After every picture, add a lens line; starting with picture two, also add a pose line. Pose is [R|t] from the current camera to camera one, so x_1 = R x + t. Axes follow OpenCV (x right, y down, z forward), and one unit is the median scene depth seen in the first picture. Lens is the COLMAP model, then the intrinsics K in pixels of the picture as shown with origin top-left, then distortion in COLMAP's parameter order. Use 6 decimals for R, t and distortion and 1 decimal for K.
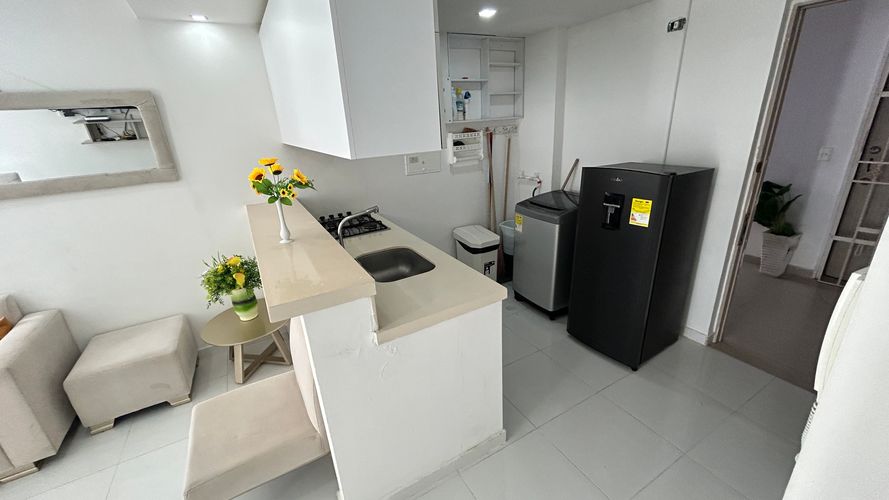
lens RADIAL K [[355.7, 0, 439.8], [0, 355.7, 246.8], [0, 0, 1]] dist [0.003001, 0.000035]
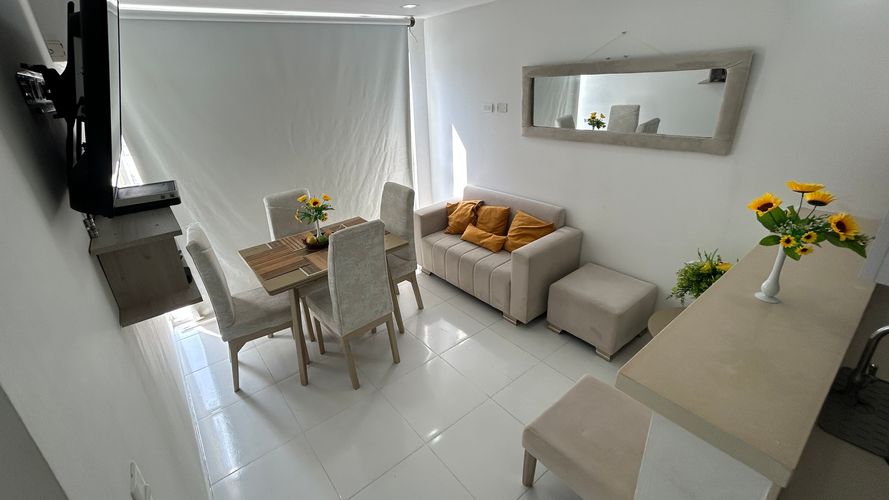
lens RADIAL K [[381.0, 0, 421.8], [0, 381.0, 230.8], [0, 0, 1]] dist [-0.003139, -0.000137]
pose [[0.145796, 0.422332, -0.894639, 0.059758], [-0.292344, 0.882310, 0.368870, -0.161884], [0.945134, 0.207763, 0.252103, 0.122517]]
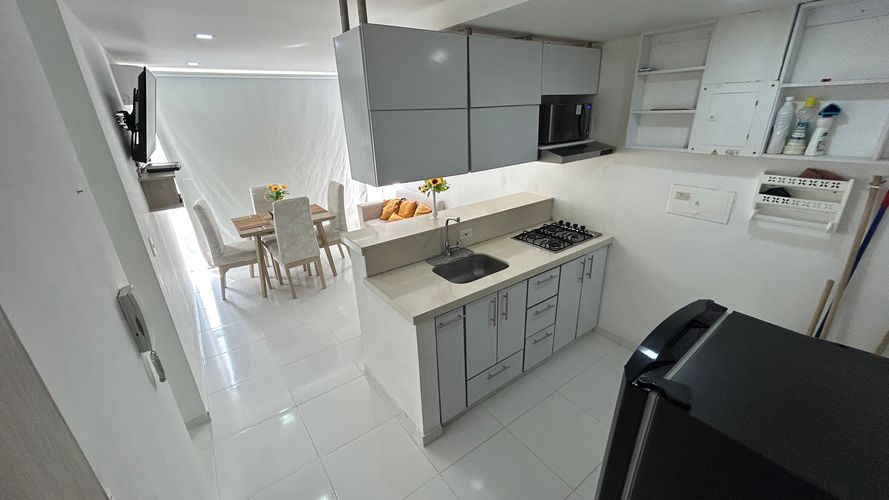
lens RADIAL K [[355.7, 0, 443.5], [0, 355.7, 248.9], [0, 0, 1]] dist [0.003001, 0.000035]
pose [[0.122752, 0.418952, -0.899673, 0.834923], [-0.311978, 0.876862, 0.365763, -0.383563], [0.942126, 0.235780, 0.238340, 0.560811]]
